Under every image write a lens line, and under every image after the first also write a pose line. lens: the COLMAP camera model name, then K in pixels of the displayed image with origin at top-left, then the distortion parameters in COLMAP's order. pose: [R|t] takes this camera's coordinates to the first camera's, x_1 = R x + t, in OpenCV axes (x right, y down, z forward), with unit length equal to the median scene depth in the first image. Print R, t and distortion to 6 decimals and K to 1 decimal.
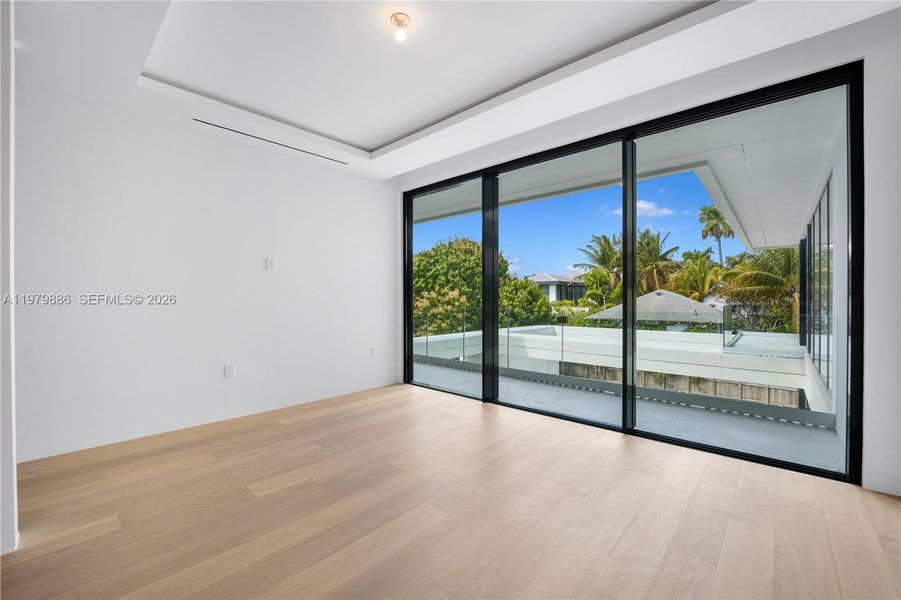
lens RADIAL K [[353.1, 0, 451.9], [0, 353.1, 301.9], [0, 0, 1]] dist [0.029821, -0.012853]
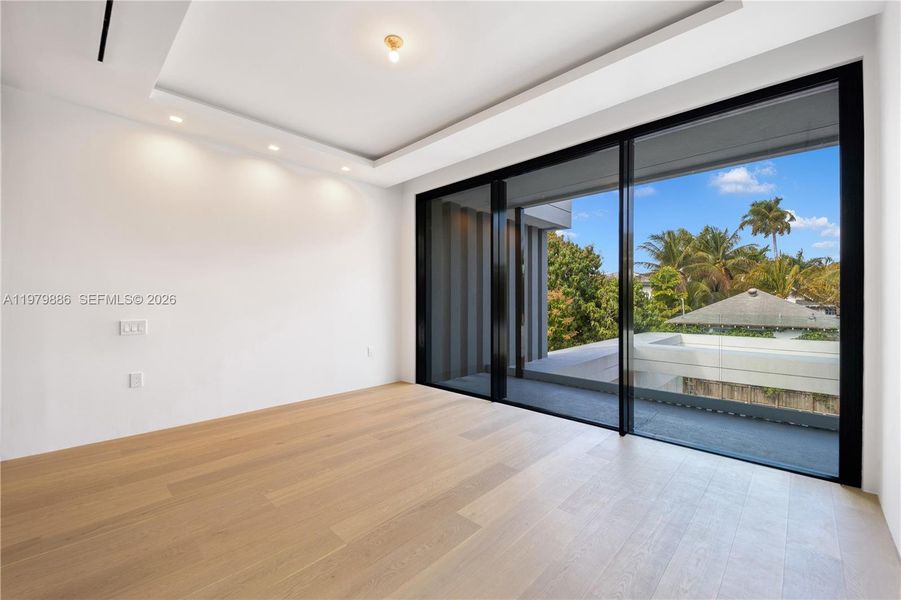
lens RADIAL K [[353.1, 0, 451.9], [0, 353.1, 301.9], [0, 0, 1]] dist [0.029821, -0.012853]
pose [[0.998913, -0.000435, -0.046606, -0.133171], [0.000247, 0.999992, -0.004020, -0.001166], [0.046607, 0.004005, 0.998905, 0.111365]]
